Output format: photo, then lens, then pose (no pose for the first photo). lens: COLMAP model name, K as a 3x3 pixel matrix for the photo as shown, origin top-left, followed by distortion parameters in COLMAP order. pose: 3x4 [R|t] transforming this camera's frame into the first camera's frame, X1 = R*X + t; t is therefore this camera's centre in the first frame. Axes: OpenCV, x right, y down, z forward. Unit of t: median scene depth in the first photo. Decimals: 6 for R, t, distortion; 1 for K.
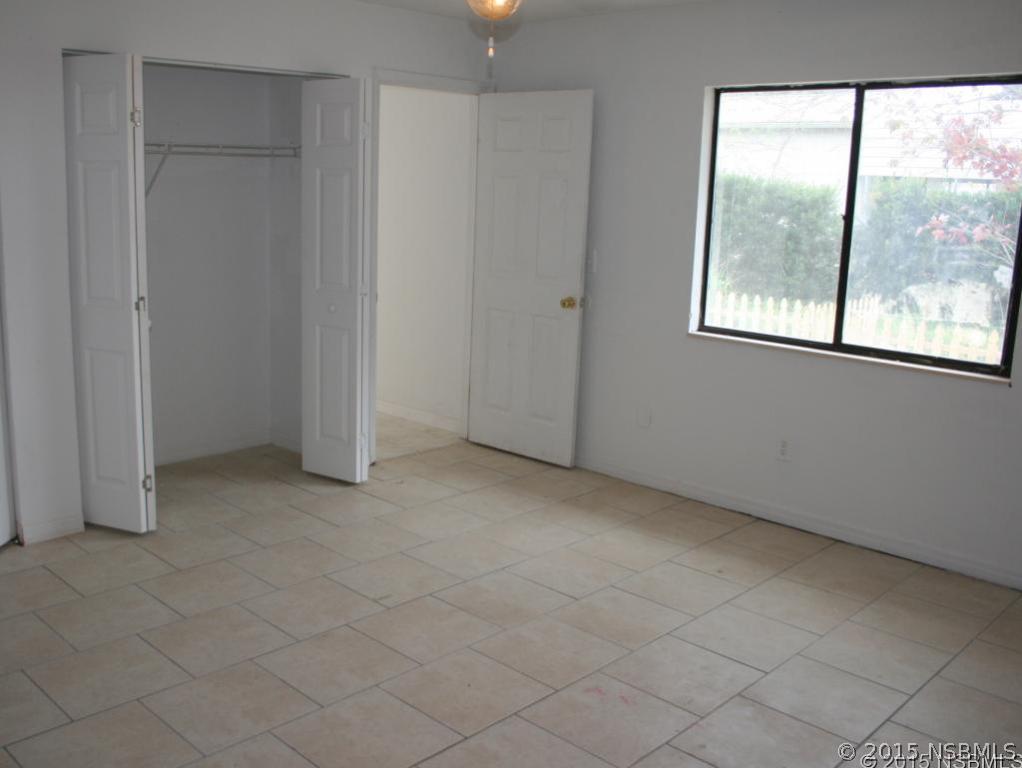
lens RADIAL K [[904.3, 0, 511.0], [0, 904.3, 384.0], [0, 0, 1]] dist [-0.175402, -0.000985]
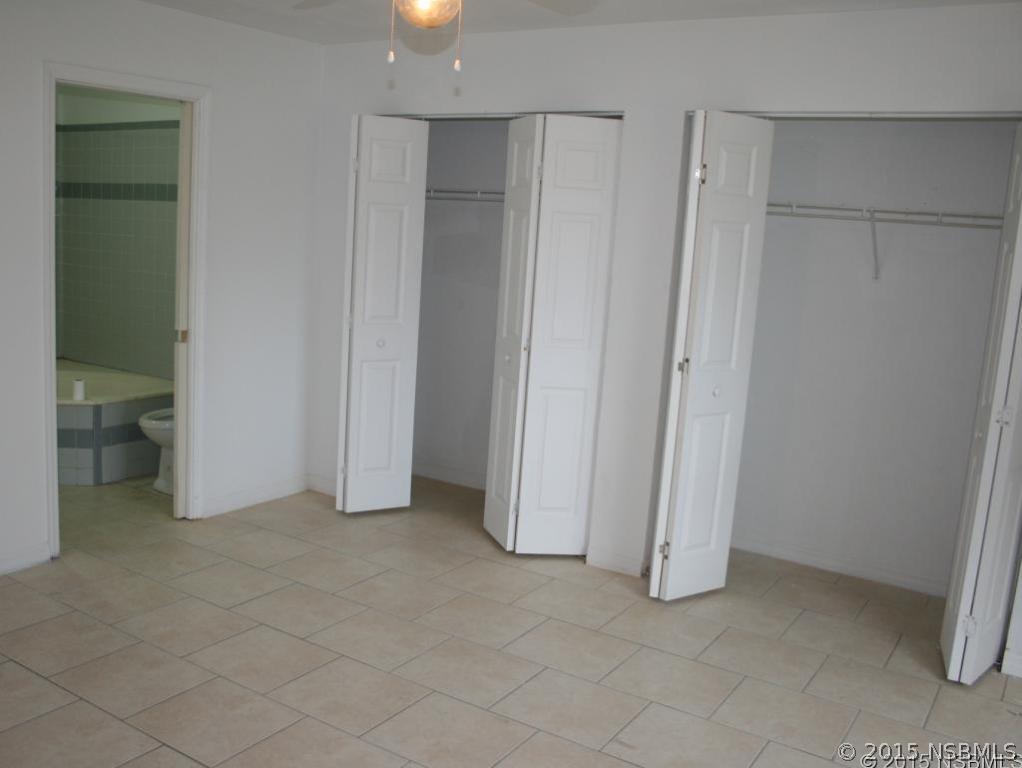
lens RADIAL K [[957.3, 0, 511.0], [0, 957.3, 384.0], [0, 0, 1]] dist [-0.128635, 0.101160]
pose [[0.167442, 0.130304, -0.977233, 0.581526], [-0.264154, 0.960914, 0.082867, -0.108657], [0.949835, 0.244265, 0.195318, 0.615124]]
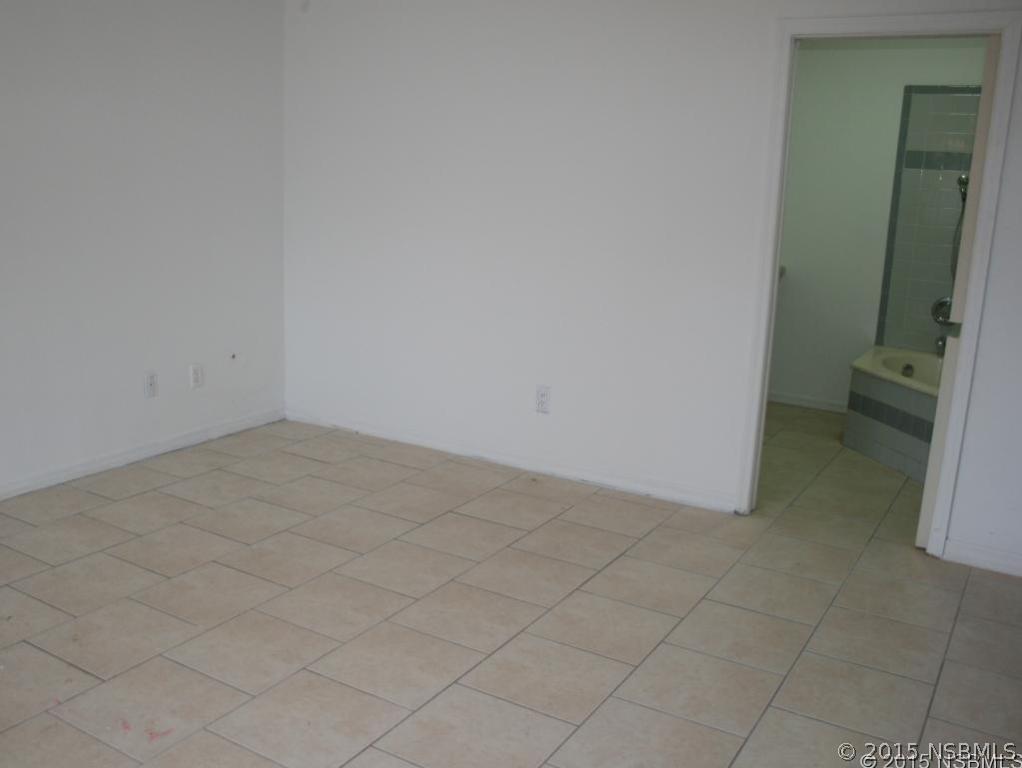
lens RADIAL K [[957.3, 0, 511.0], [0, 957.3, 384.0], [0, 0, 1]] dist [-0.128635, 0.101160]
pose [[-0.982116, -0.046637, -0.182410, 0.068986], [-0.117026, 0.910162, 0.397380, -0.215507], [0.147490, 0.411620, -0.899342, 1.150933]]
